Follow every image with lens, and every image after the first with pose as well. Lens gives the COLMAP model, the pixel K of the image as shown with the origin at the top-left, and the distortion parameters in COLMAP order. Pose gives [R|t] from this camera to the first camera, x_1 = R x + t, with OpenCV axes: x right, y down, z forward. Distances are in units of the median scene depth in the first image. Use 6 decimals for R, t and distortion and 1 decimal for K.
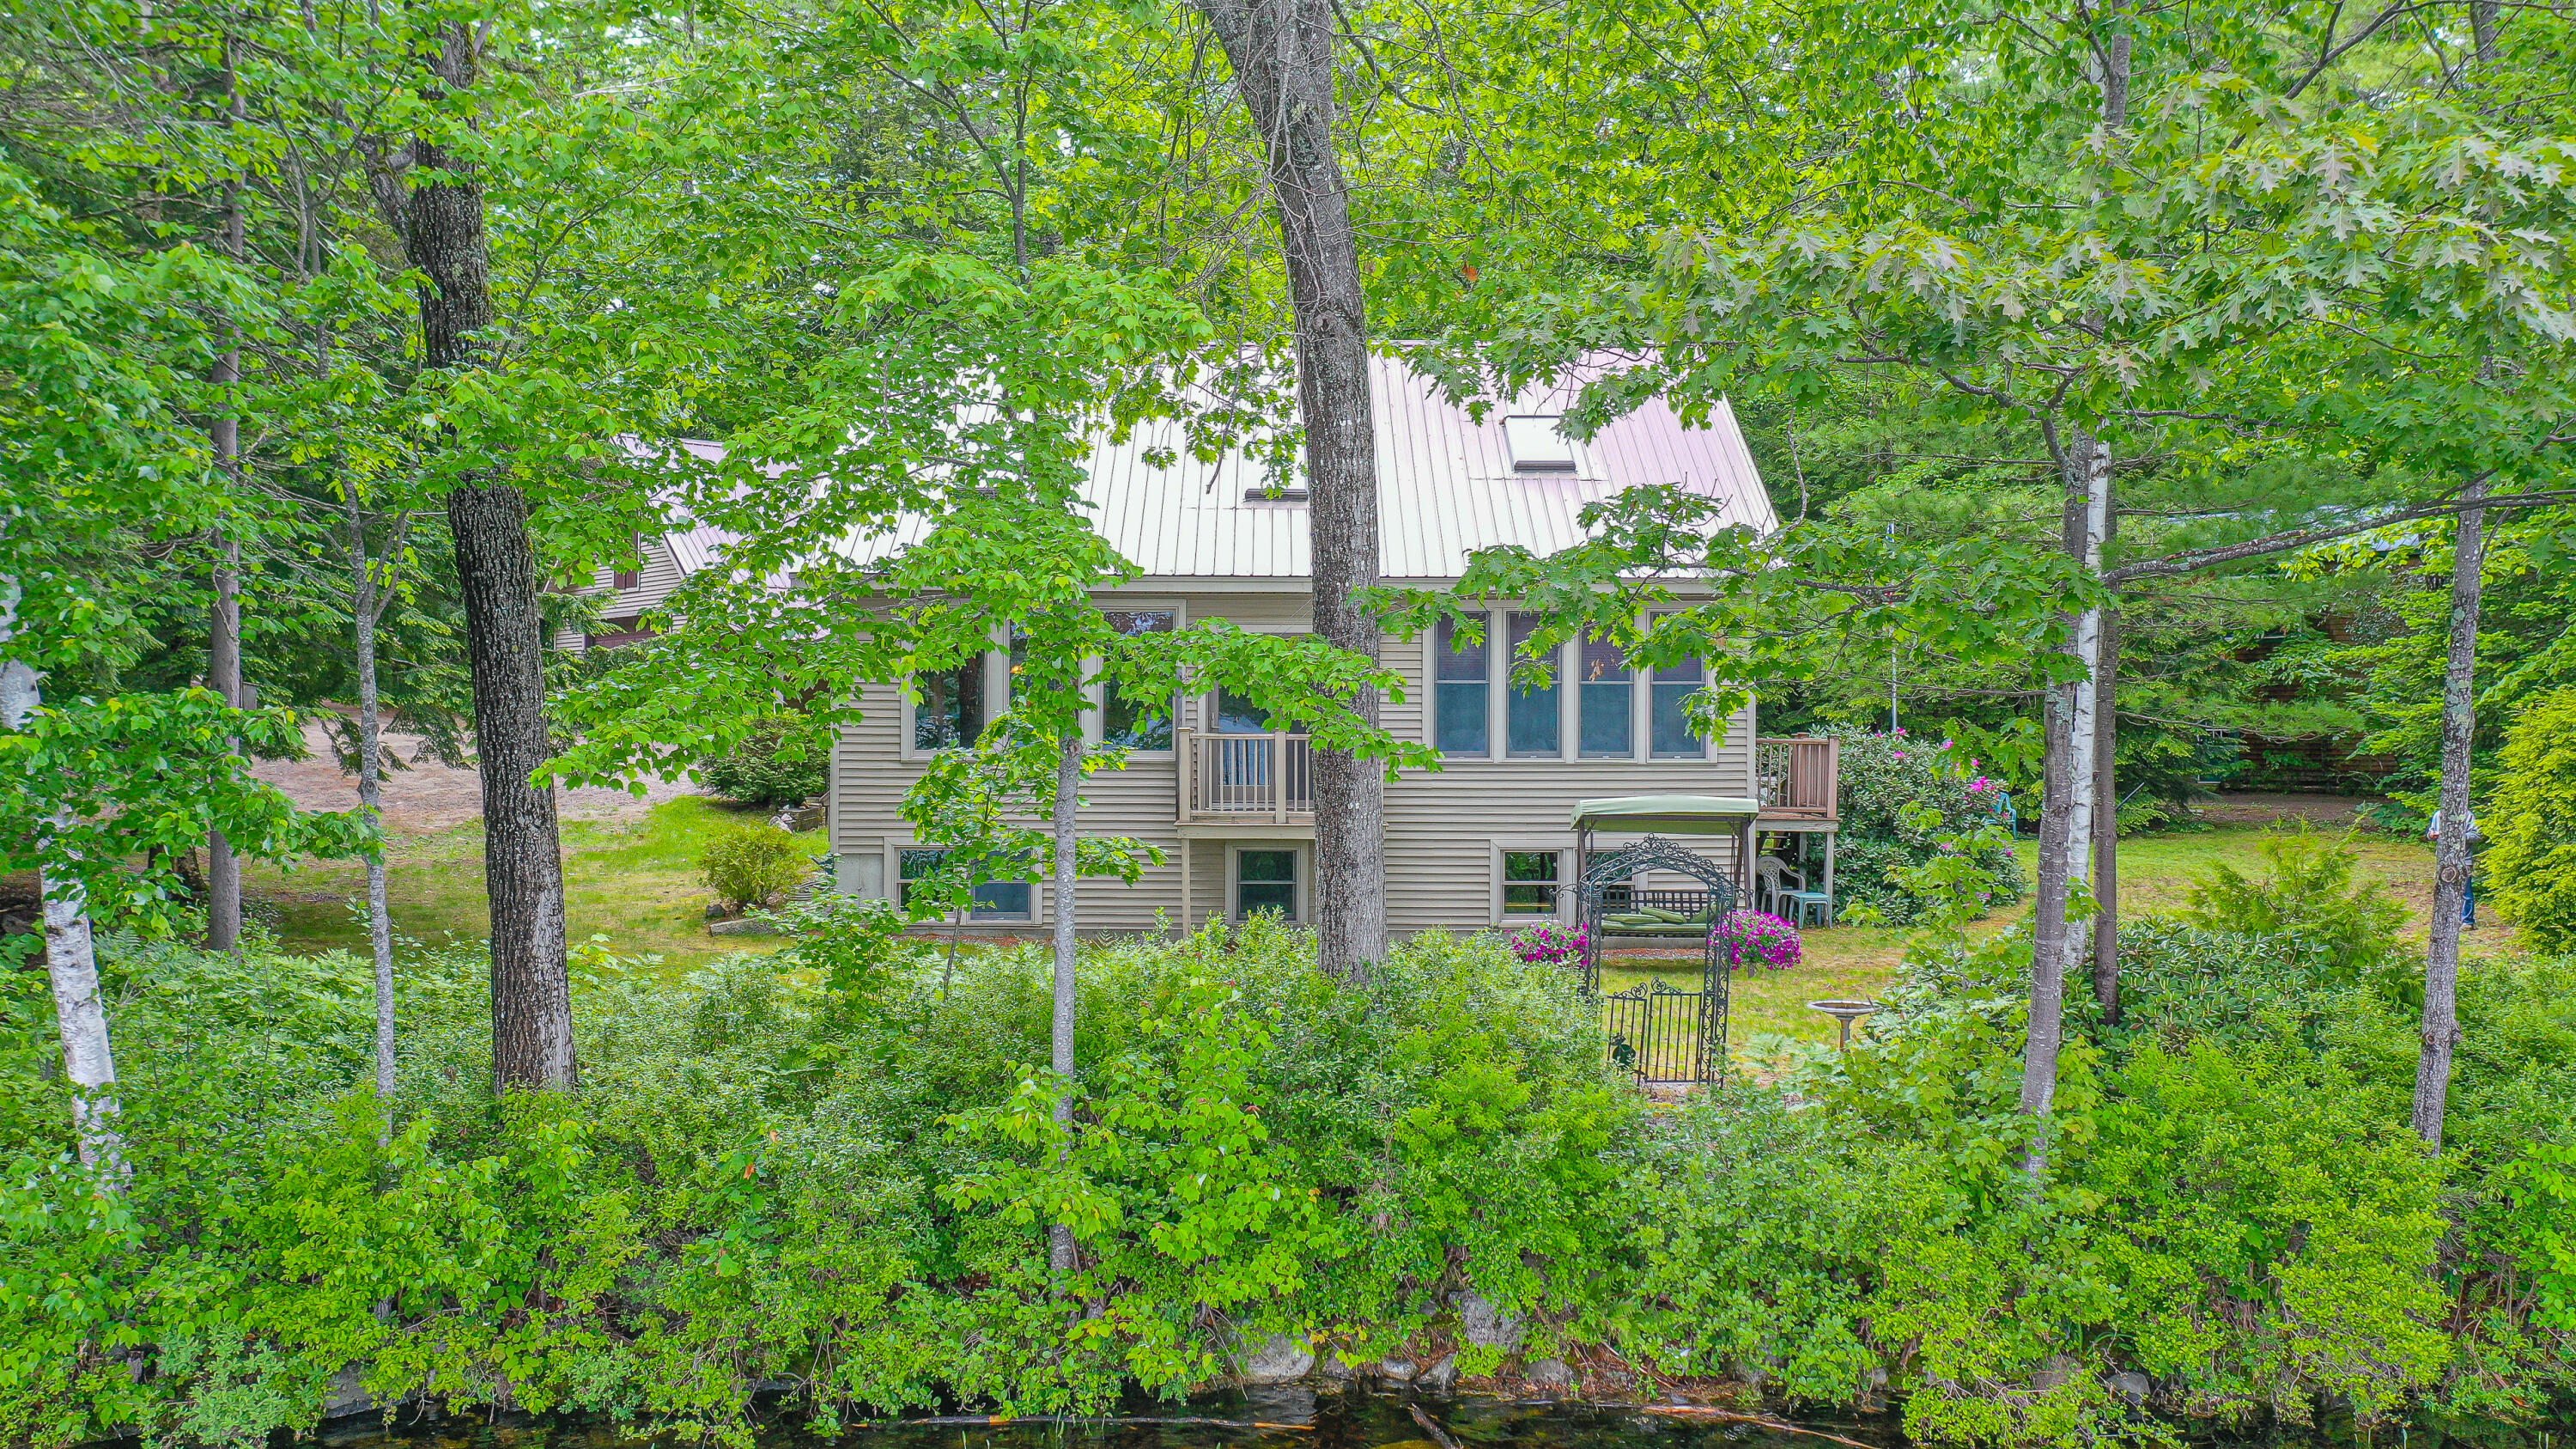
lens RADIAL K [[2143.0, 0, 1282.0], [0, 2143.0, 736.0], [0, 0, 1]] dist [-0.067857, -0.002069]
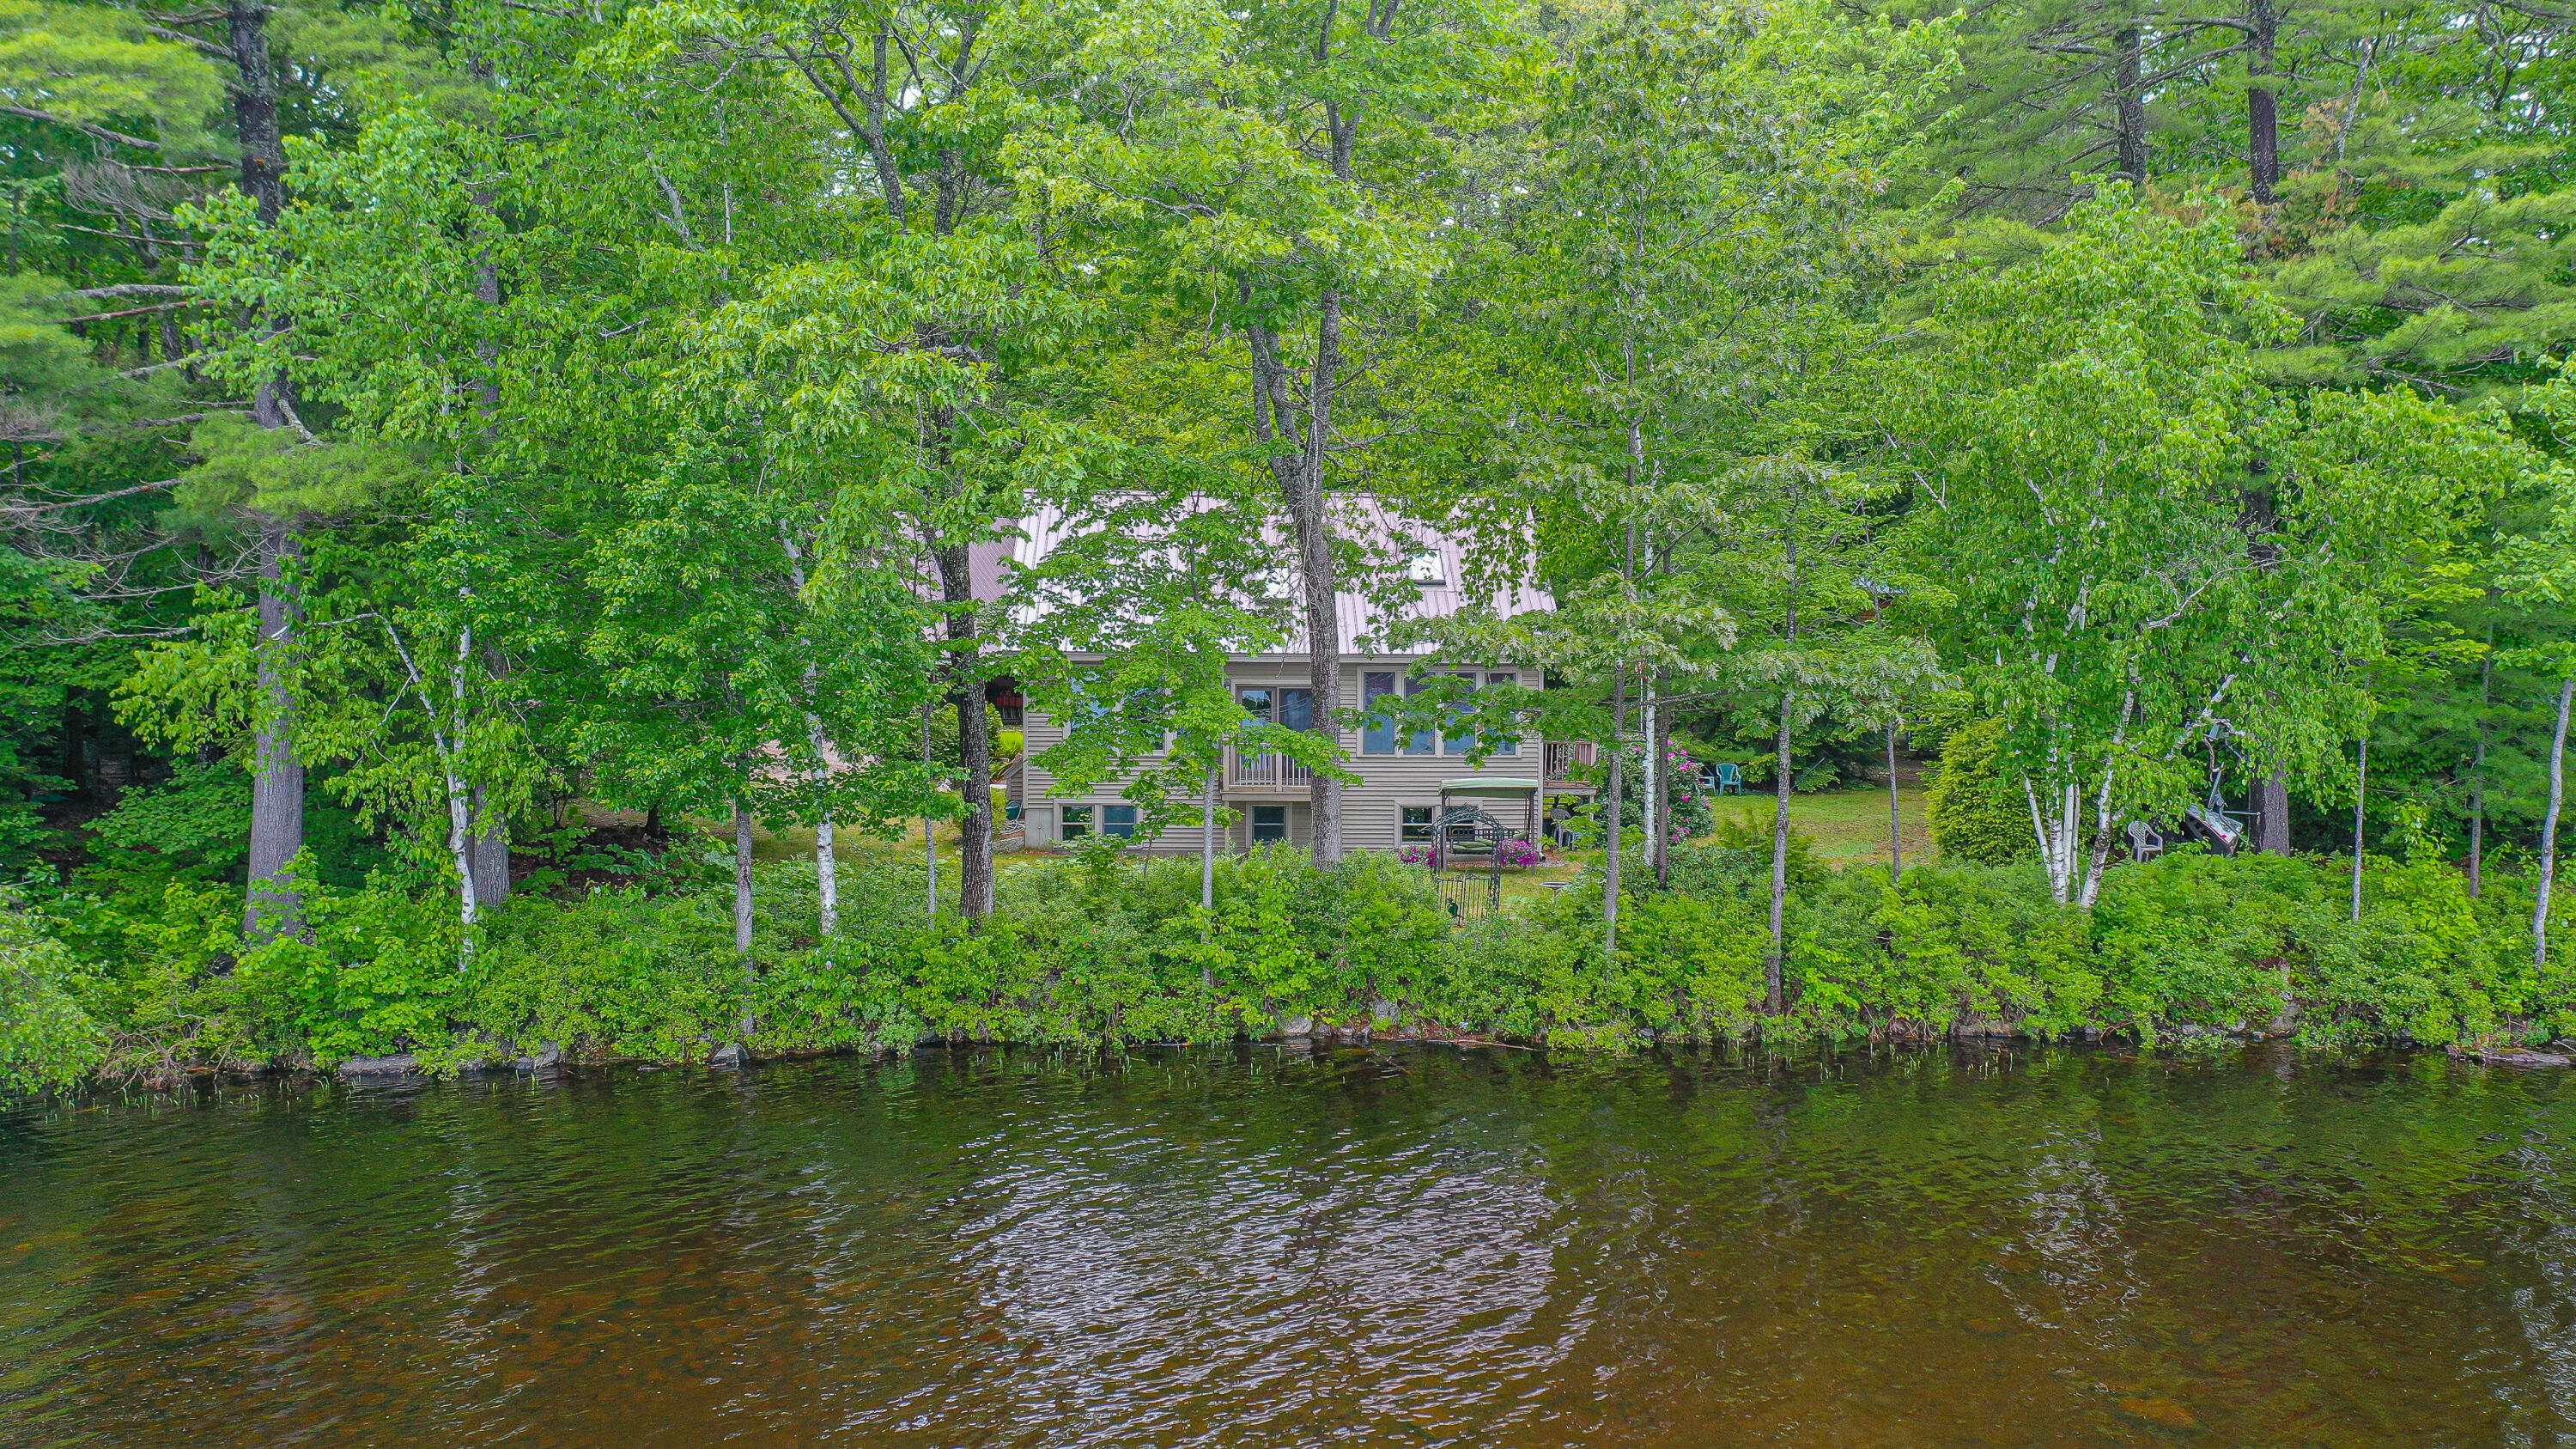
lens RADIAL K [[2143.0, 0, 1290.6], [0, 2143.0, 714.2], [0, 0, 1]] dist [-0.067857, -0.002069]
pose [[0.999322, 0.002591, 0.036715, -0.101550], [-0.003348, 0.999783, 0.020566, -0.110141], [-0.036654, -0.020675, 0.999114, -1.440005]]
